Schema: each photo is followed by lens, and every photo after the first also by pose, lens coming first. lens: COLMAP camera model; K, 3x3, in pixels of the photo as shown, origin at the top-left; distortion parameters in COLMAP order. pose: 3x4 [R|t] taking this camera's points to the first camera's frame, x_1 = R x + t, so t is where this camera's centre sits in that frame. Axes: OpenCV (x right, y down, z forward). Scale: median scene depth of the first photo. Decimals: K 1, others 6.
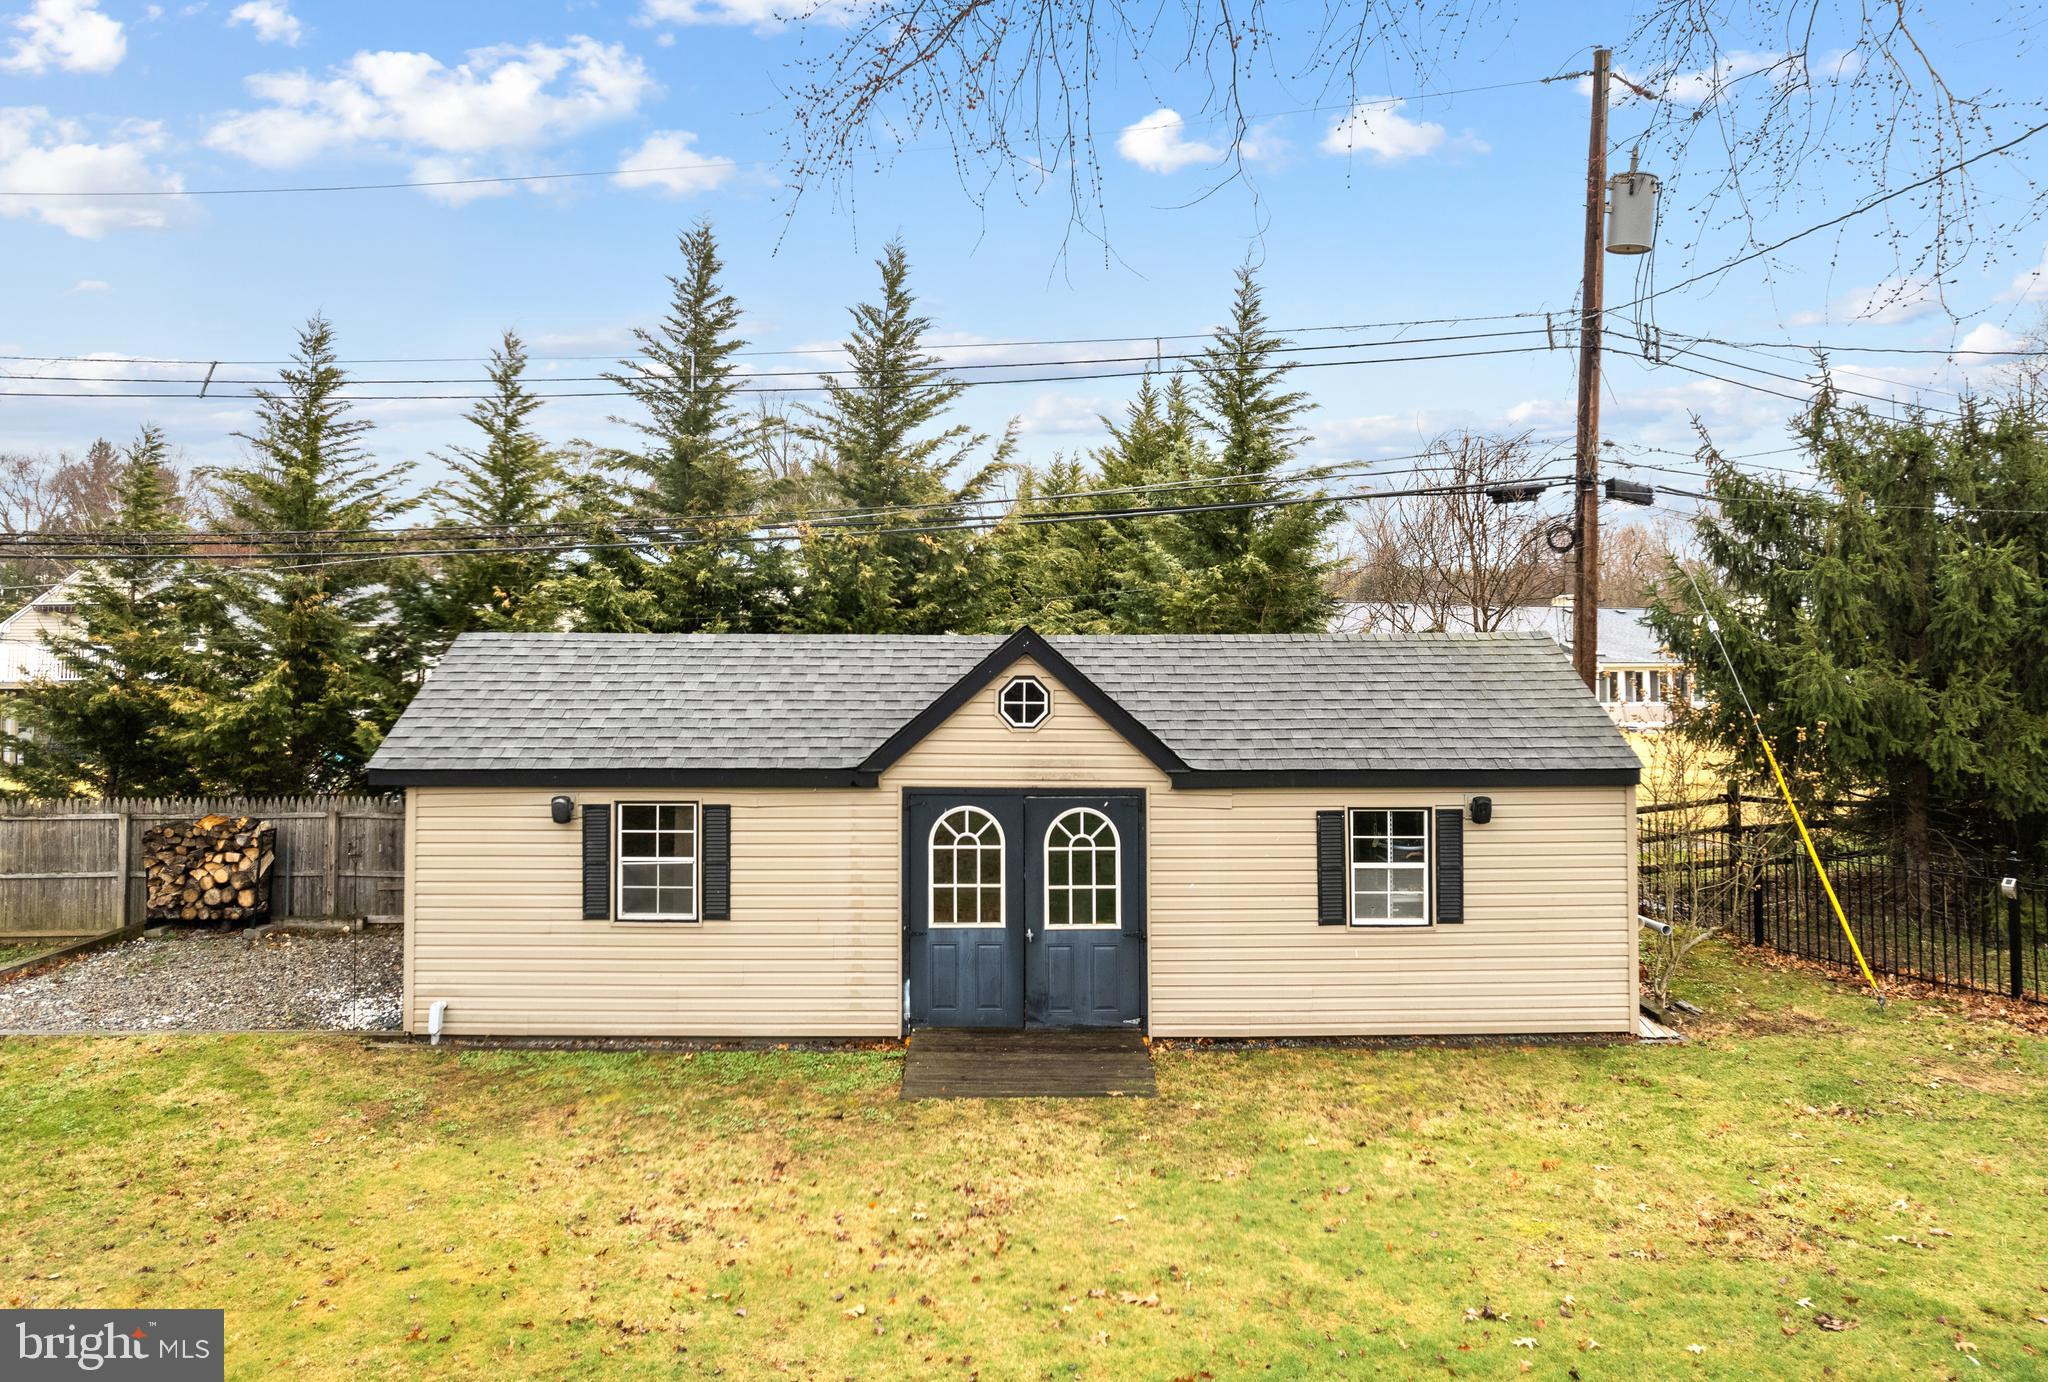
lens RADIAL K [[1372.2, 0, 1024.2], [0, 1372.2, 599.7], [0, 0, 1]] dist [-0.022317, 0.002722]
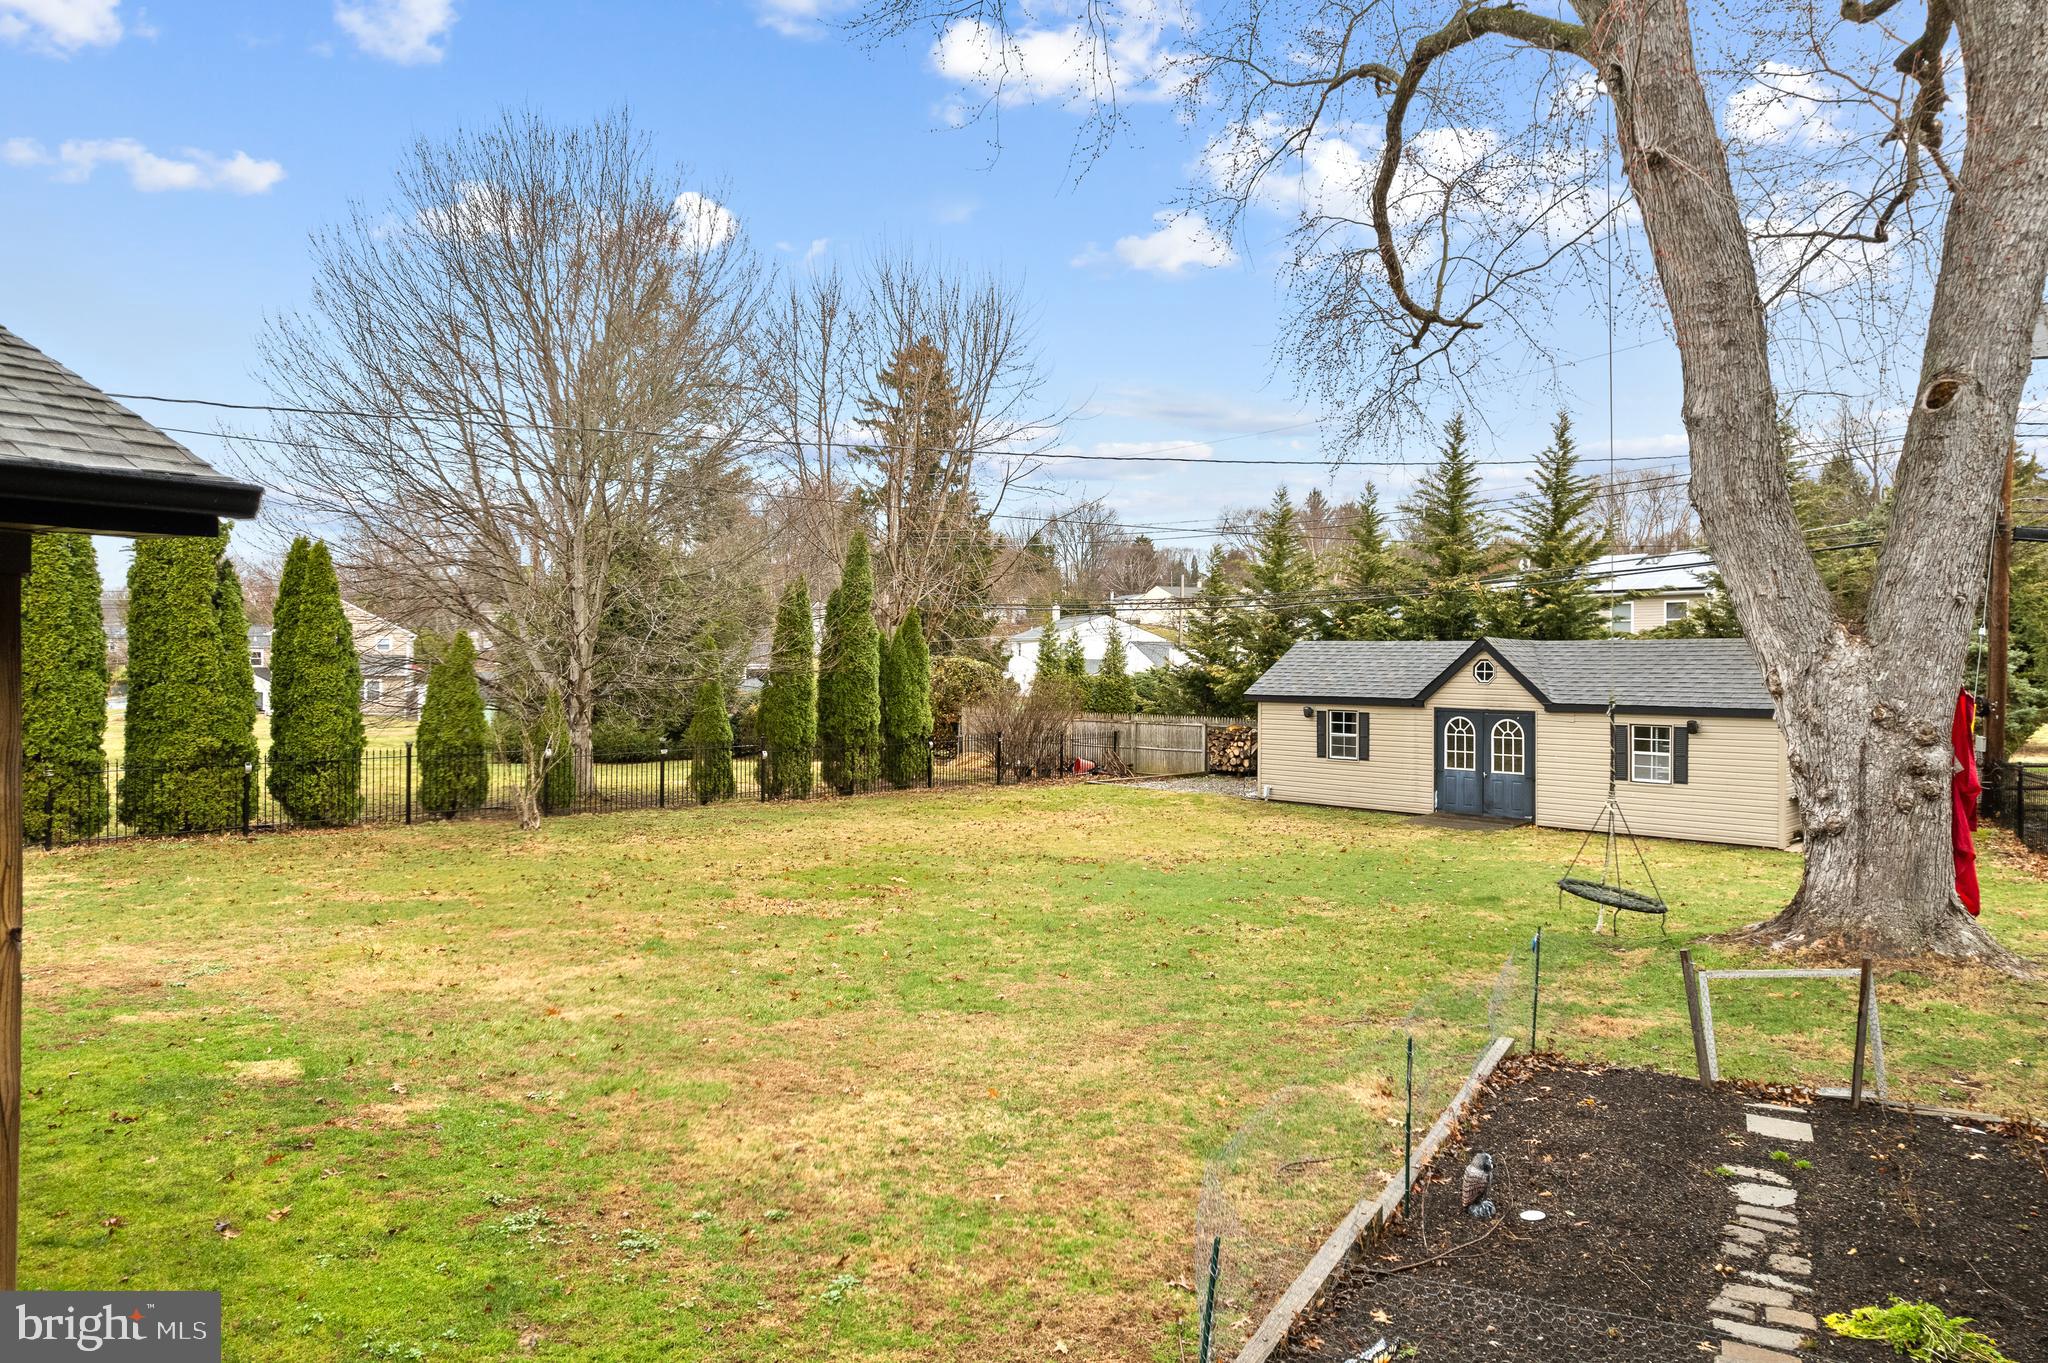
lens RADIAL K [[1317.0, 0, 1024.0], [0, 1317.0, 681.5], [0, 0, 1]] dist [-0.063400, 0.053544]
pose [[0.681997, 0.015768, -0.731185, 1.047449], [0.026043, 0.998610, 0.045826, -0.025560], [0.730891, -0.050295, 0.680639, -0.996611]]
